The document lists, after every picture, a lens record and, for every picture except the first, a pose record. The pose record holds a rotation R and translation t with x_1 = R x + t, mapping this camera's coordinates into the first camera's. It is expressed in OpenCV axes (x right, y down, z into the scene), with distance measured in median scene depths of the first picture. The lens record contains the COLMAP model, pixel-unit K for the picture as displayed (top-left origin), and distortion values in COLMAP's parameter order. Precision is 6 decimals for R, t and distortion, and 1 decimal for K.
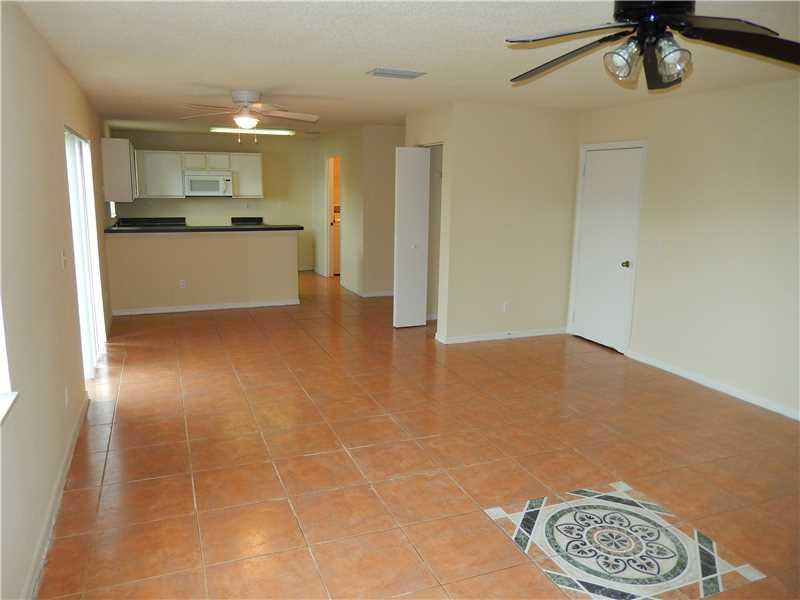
lens RADIAL K [[596.9, 0, 400.0], [0, 596.9, 300.0], [0, 0, 1]] dist [0.026977, -0.064943]
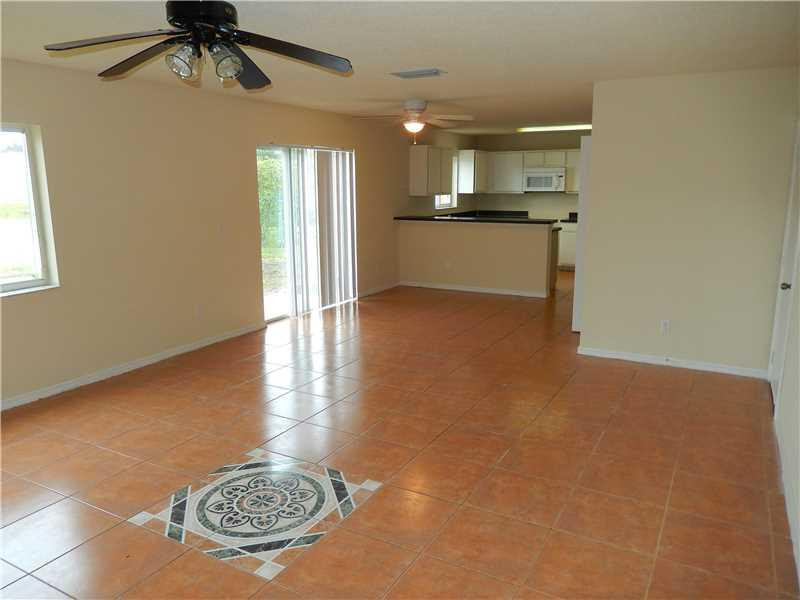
lens RADIAL K [[596.9, 0, 400.0], [0, 596.9, 300.0], [0, 0, 1]] dist [0.026977, -0.064943]
pose [[0.632952, 0.136420, -0.762077, 0.382962], [-0.134120, 0.988791, 0.065610, -0.019234], [0.762485, 0.060682, 0.644154, 0.137671]]
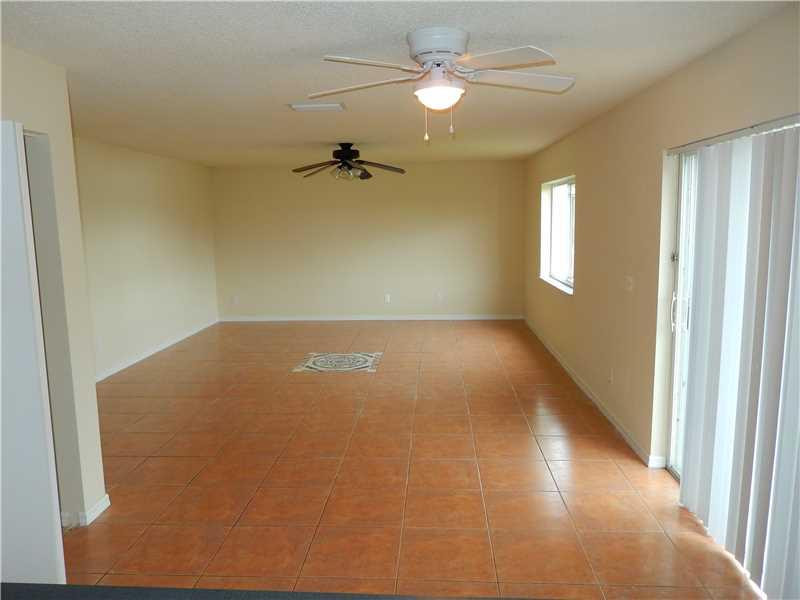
lens RADIAL K [[596.9, 0, 400.0], [0, 596.9, 300.0], [0, 0, 1]] dist [0.026977, -0.064943]
pose [[-0.903143, -0.064285, 0.424500, -0.256001], [0.079805, 0.946361, 0.313102, -0.168746], [-0.421858, 0.316653, -0.849569, 0.848334]]
